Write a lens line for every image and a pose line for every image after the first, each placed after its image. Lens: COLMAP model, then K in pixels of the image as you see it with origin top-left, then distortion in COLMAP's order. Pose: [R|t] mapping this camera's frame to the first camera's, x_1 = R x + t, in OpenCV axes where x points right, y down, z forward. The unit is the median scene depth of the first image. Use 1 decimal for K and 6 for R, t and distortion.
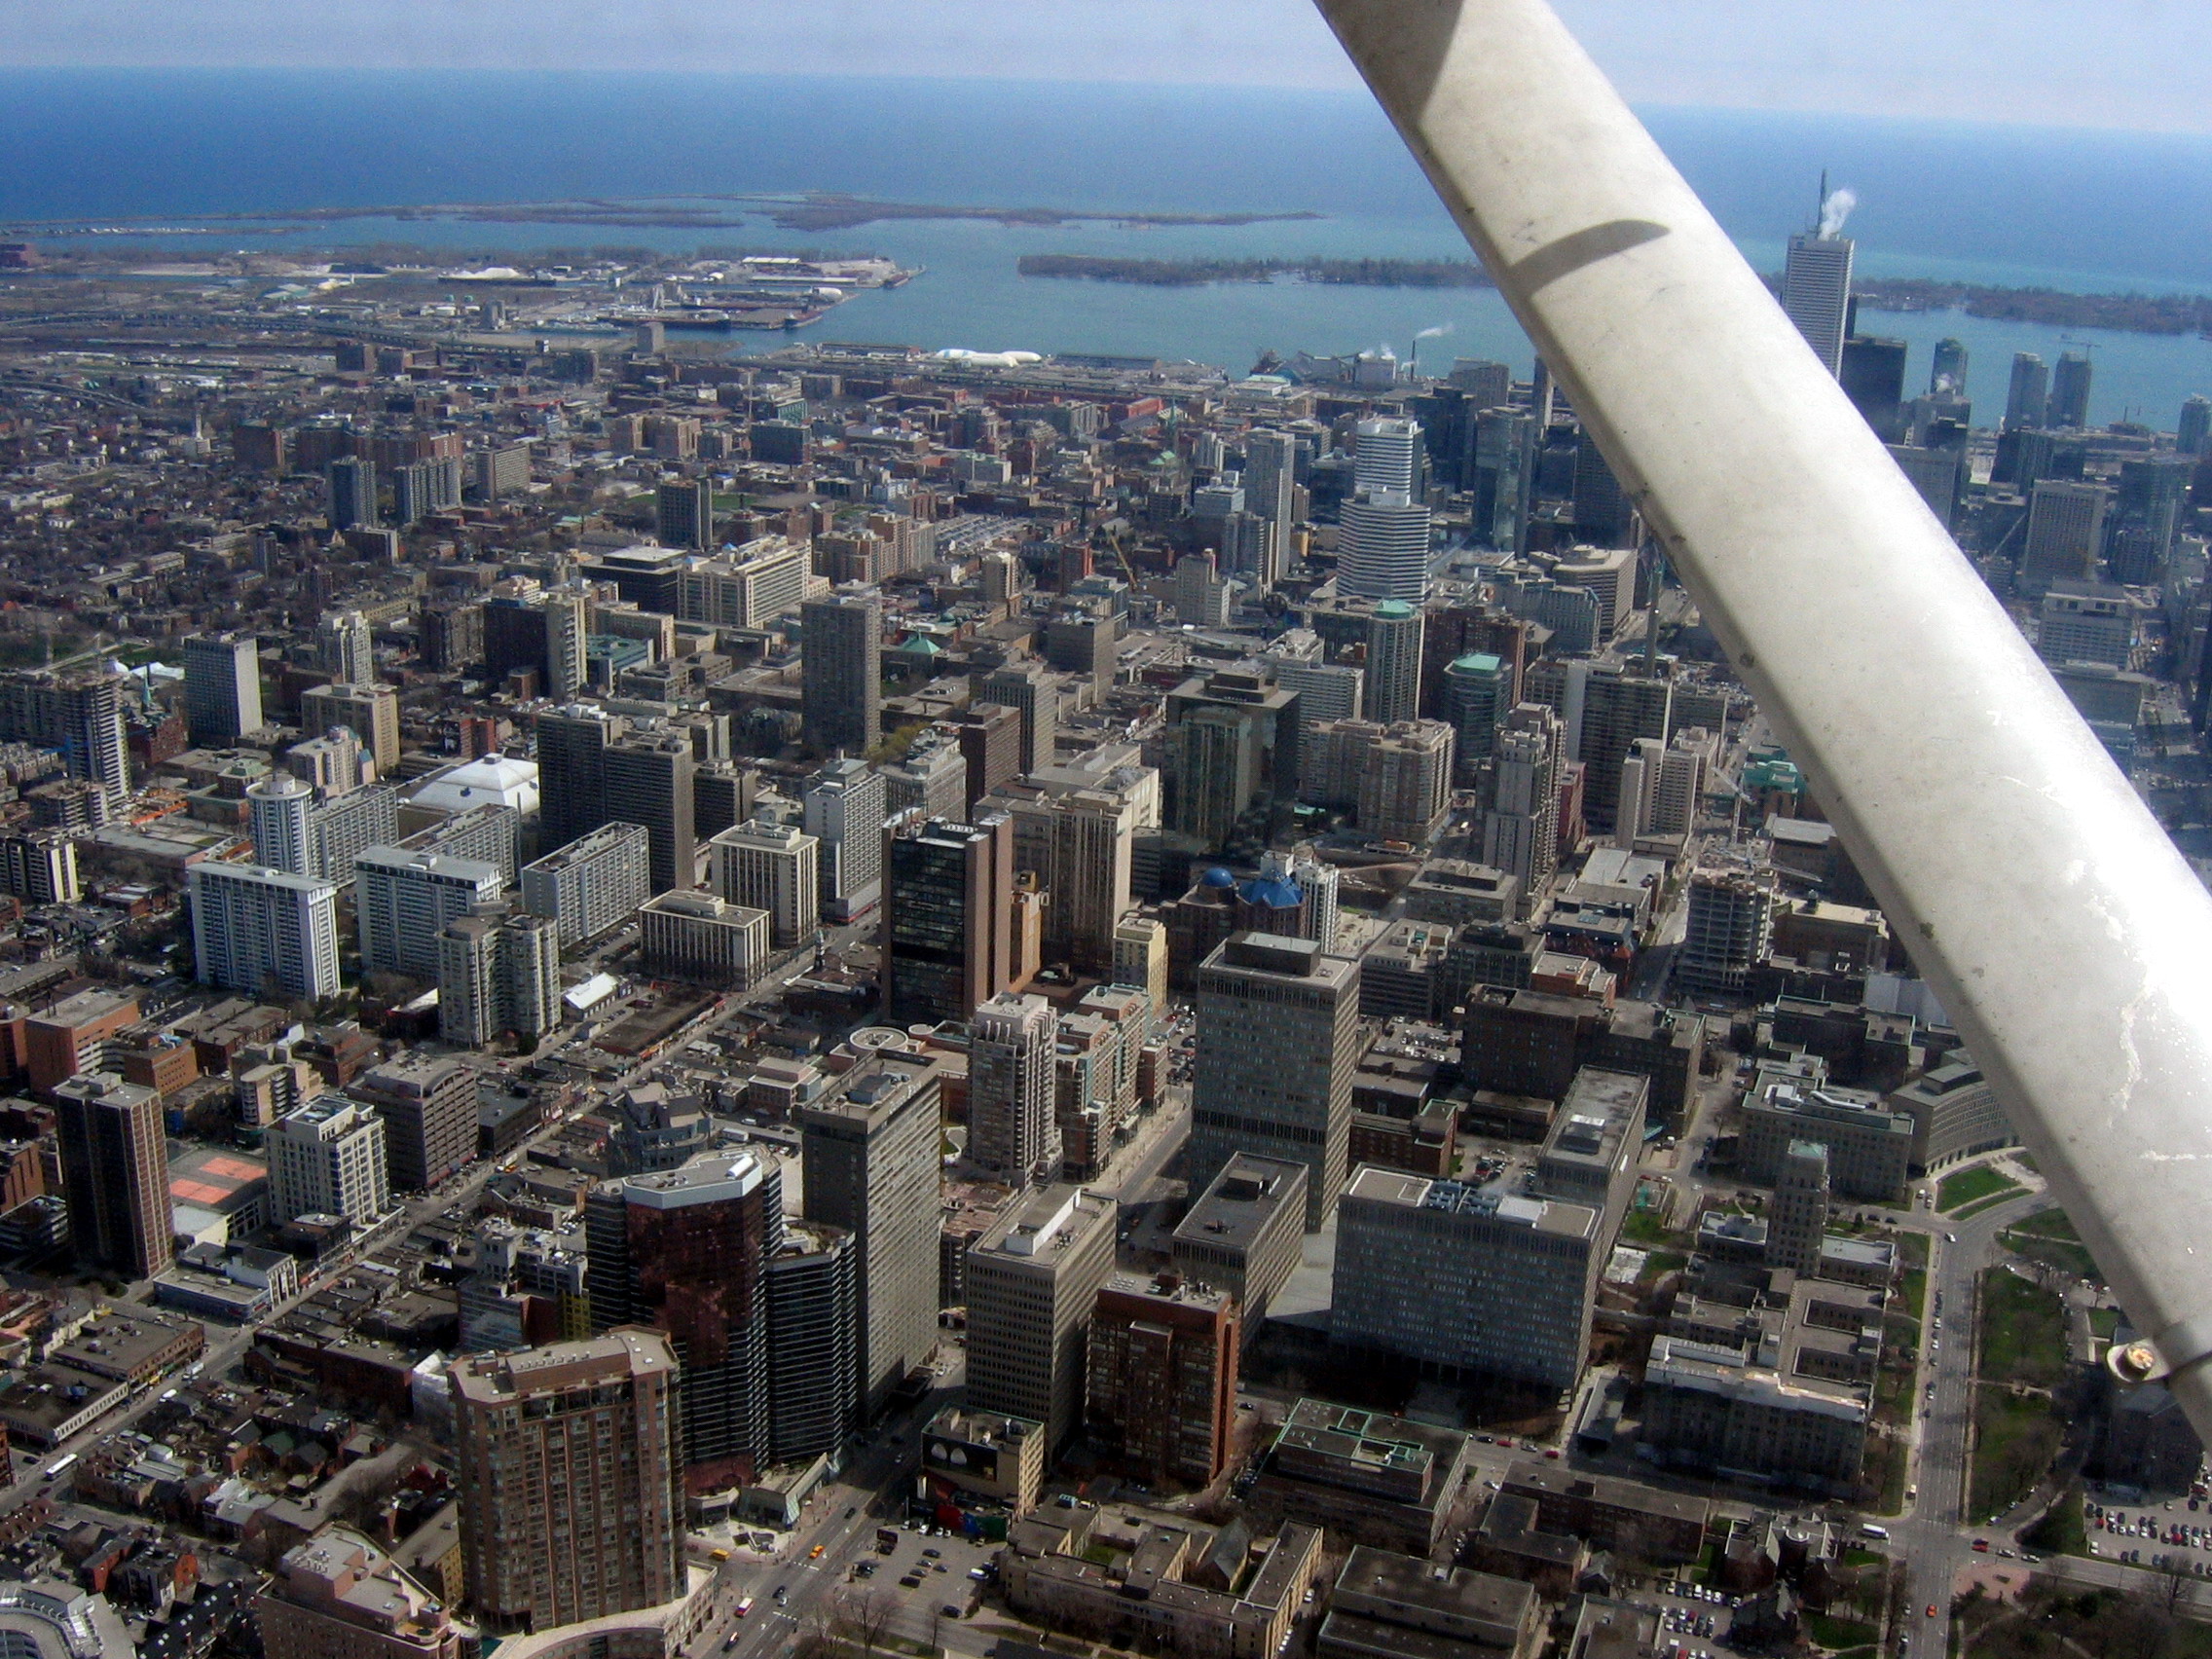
lens RADIAL K [[2479.1, 0, 1122.4], [0, 2479.1, 840.6], [0, 0, 1]] dist [-0.101353, 0.000000]
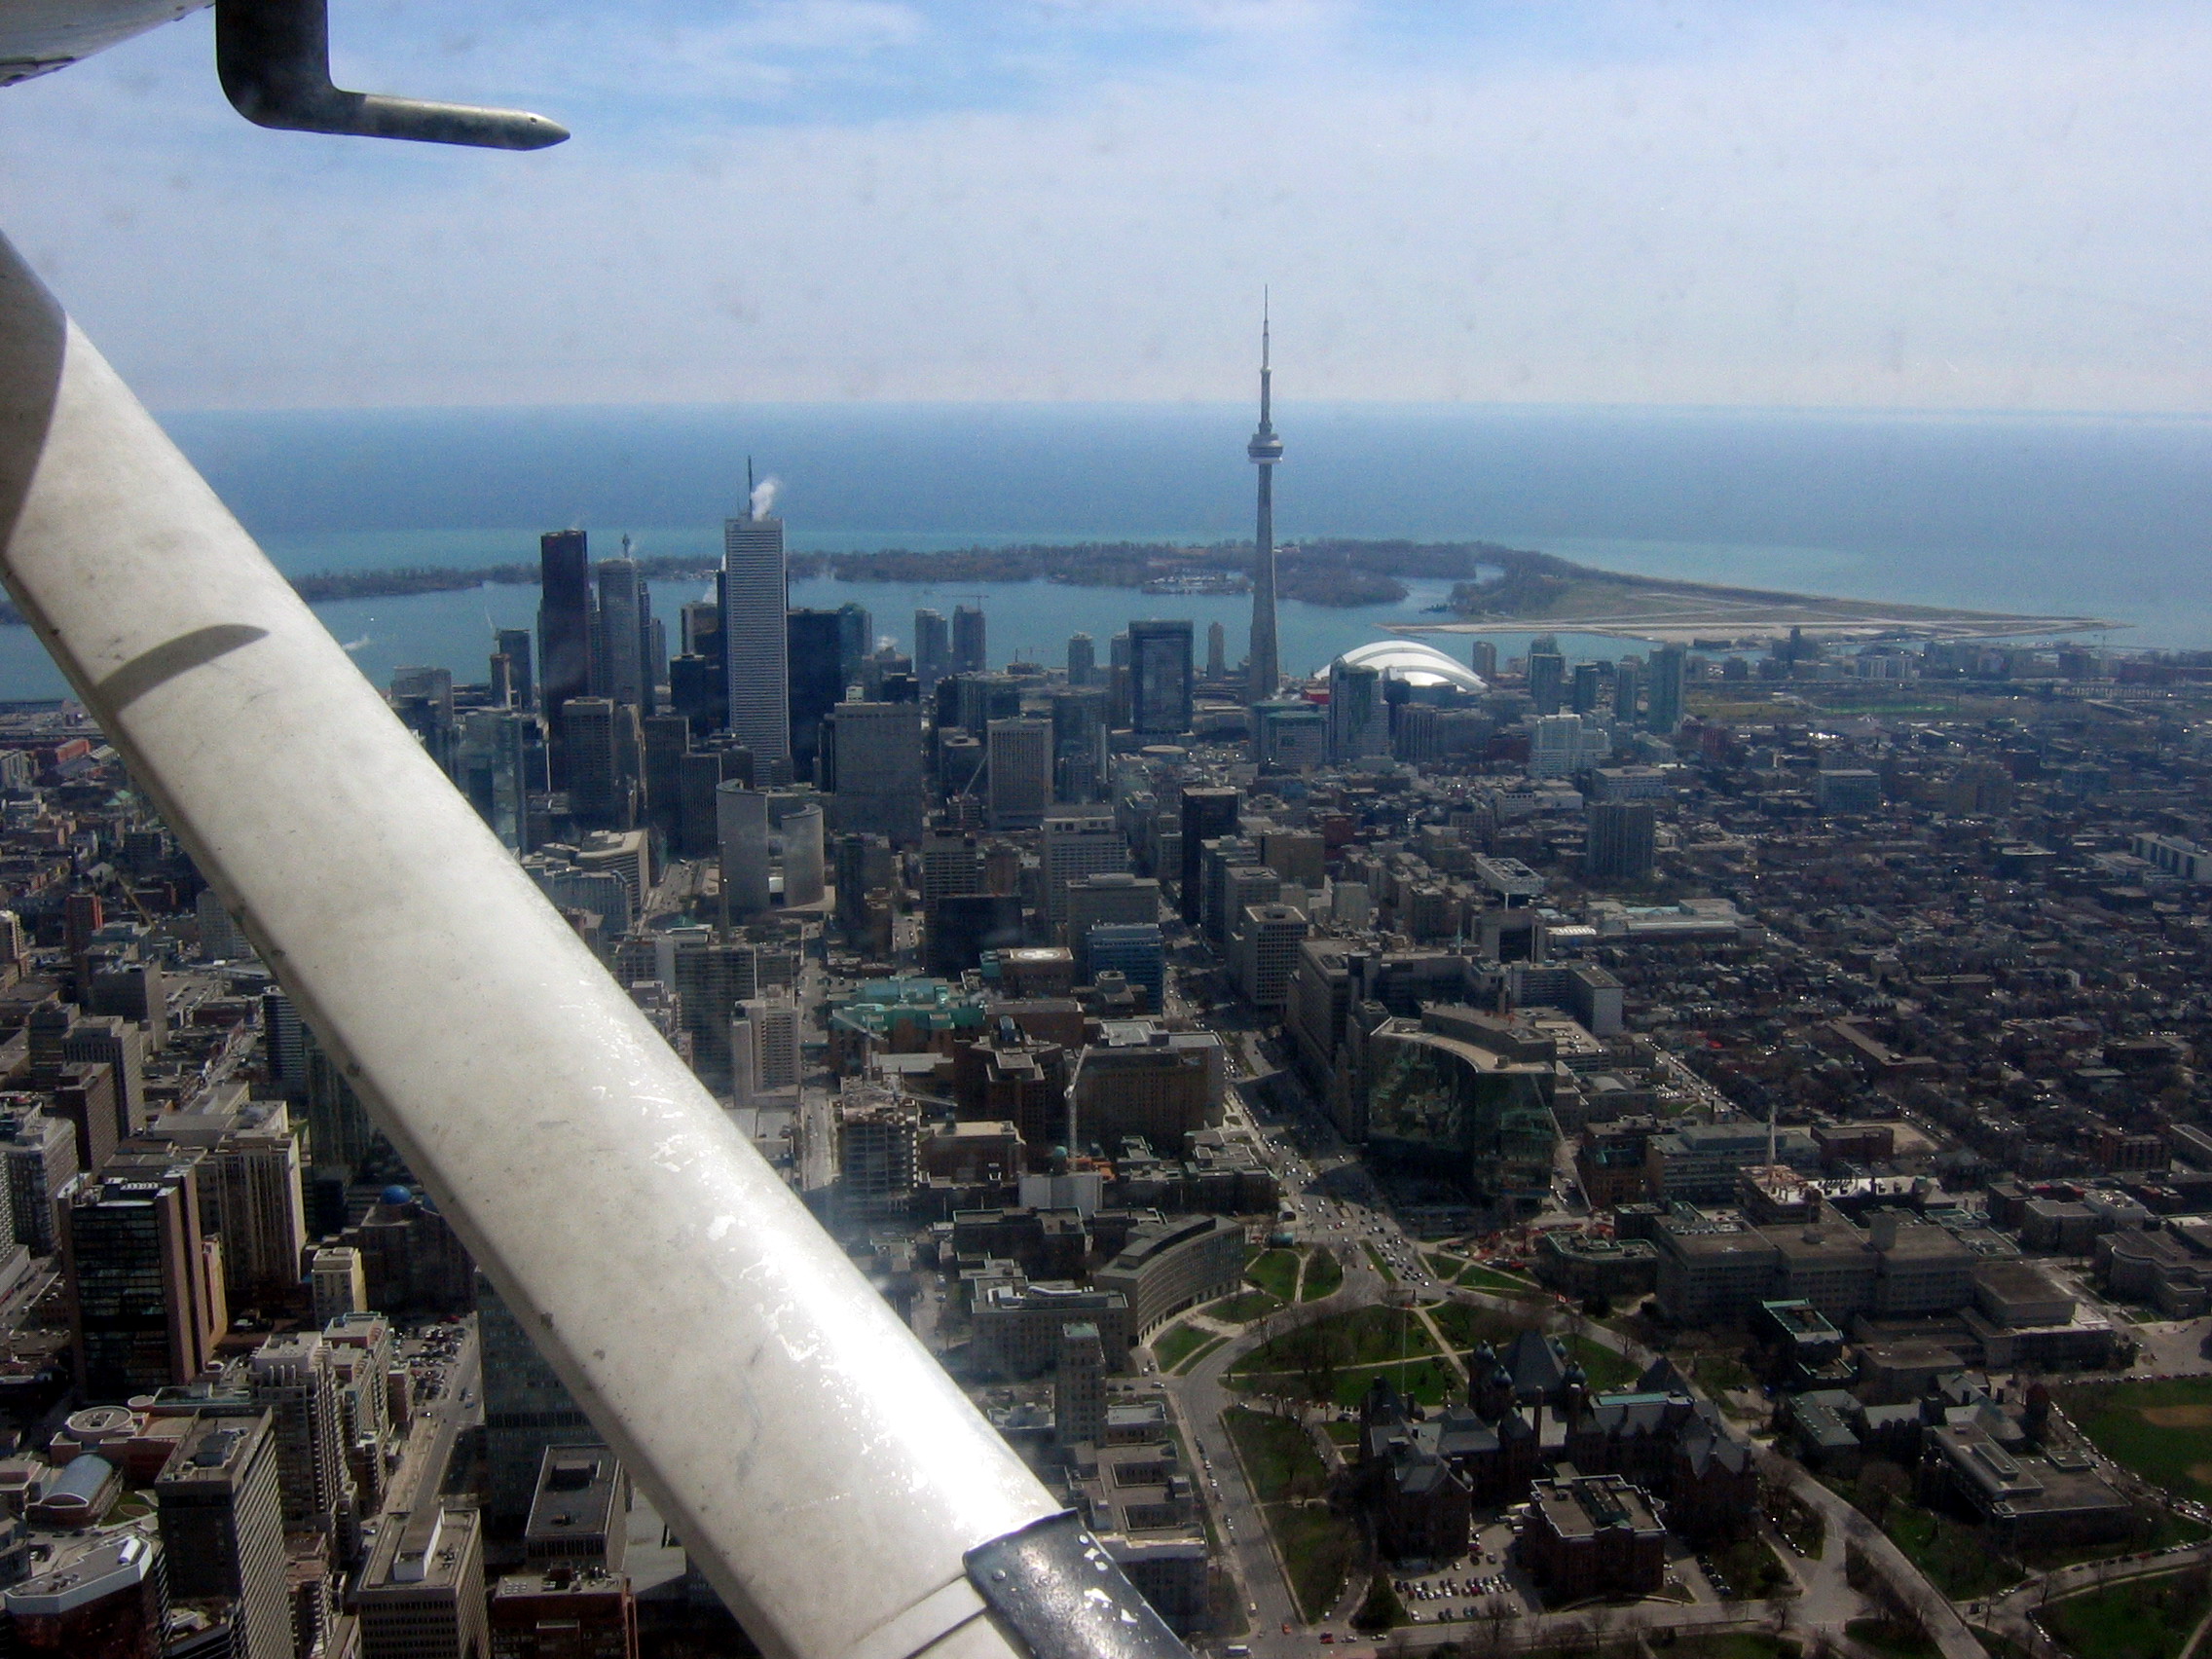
lens RADIAL K [[2479.1, 0, 1114.1], [0, 2479.1, 851.4], [0, 0, 1]] dist [-0.101353, 0.000000]
pose [[0.893956, -0.119619, 0.431896, -0.111676], [0.167183, 0.983164, -0.073742, 0.000111], [-0.415804, 0.138127, 0.898904, -0.016928]]
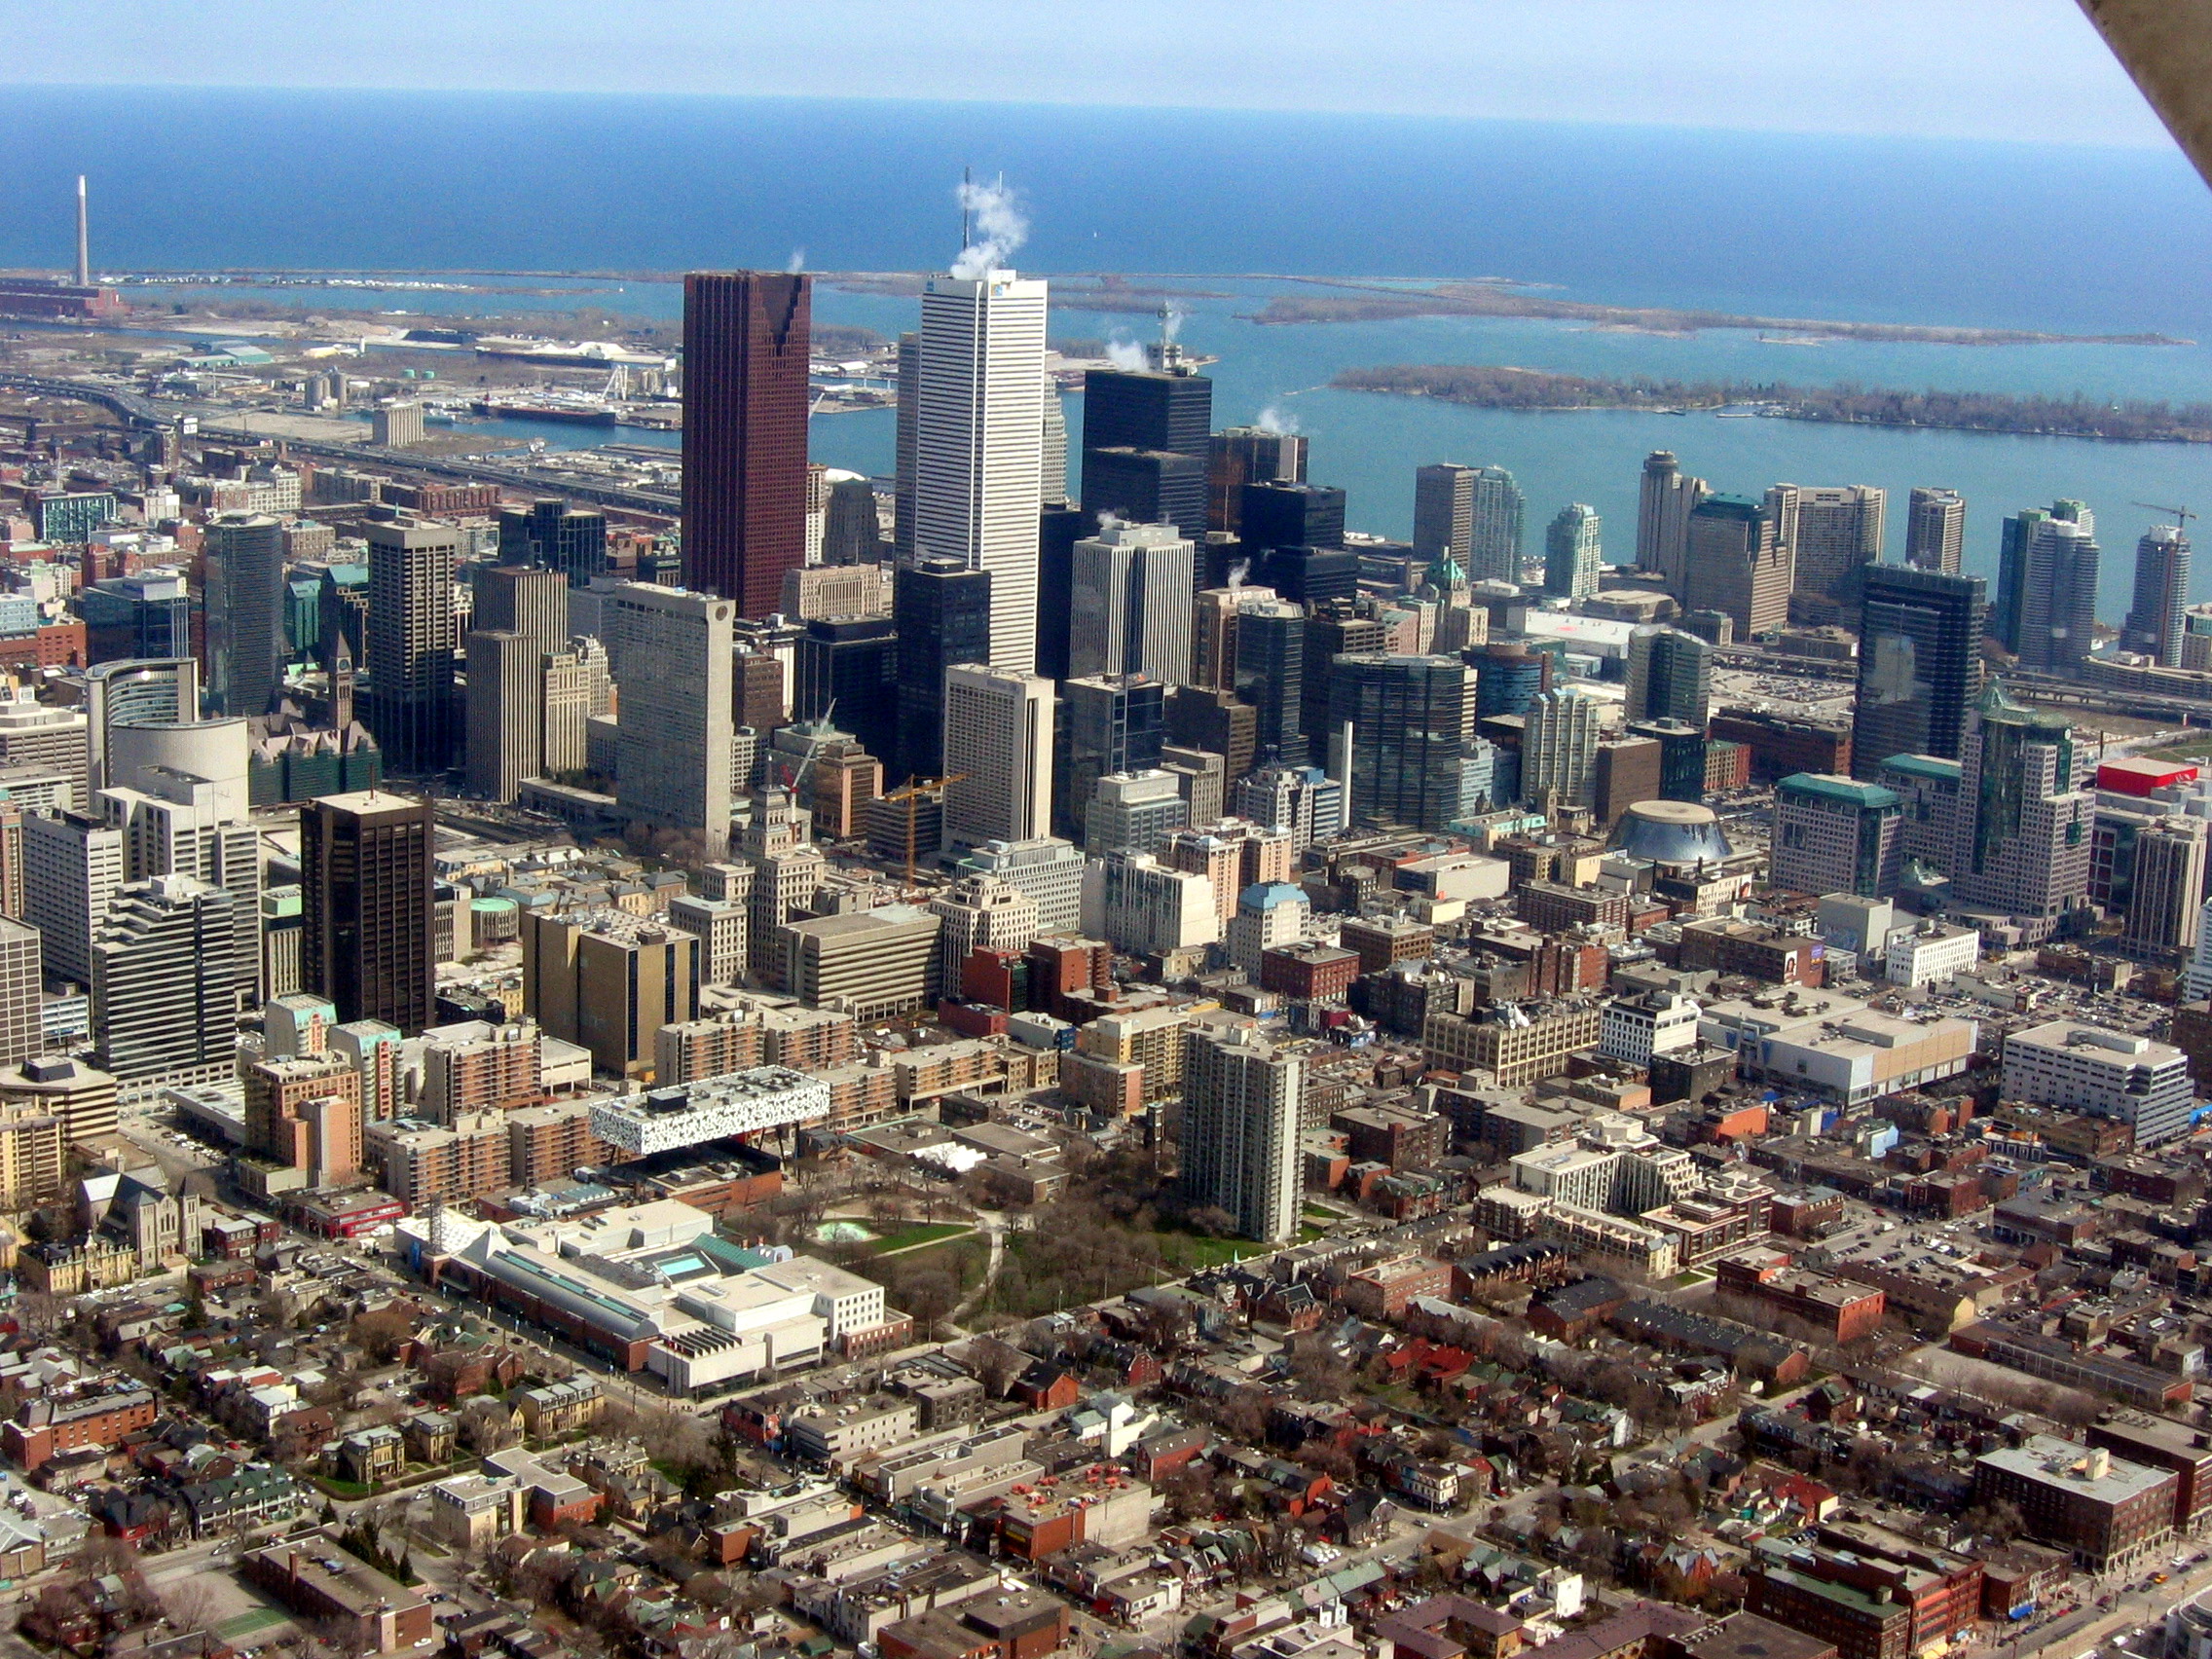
lens RADIAL K [[3620.9, 0, 1093.6], [0, 3620.9, 849.7], [0, 0, 1]] dist [-0.150628, 0.000000]
pose [[0.899839, 0.088746, -0.427100, 1.460886], [-0.135468, 0.987529, -0.080217, -0.070316], [0.414654, 0.130041, 0.900639, 0.428162]]
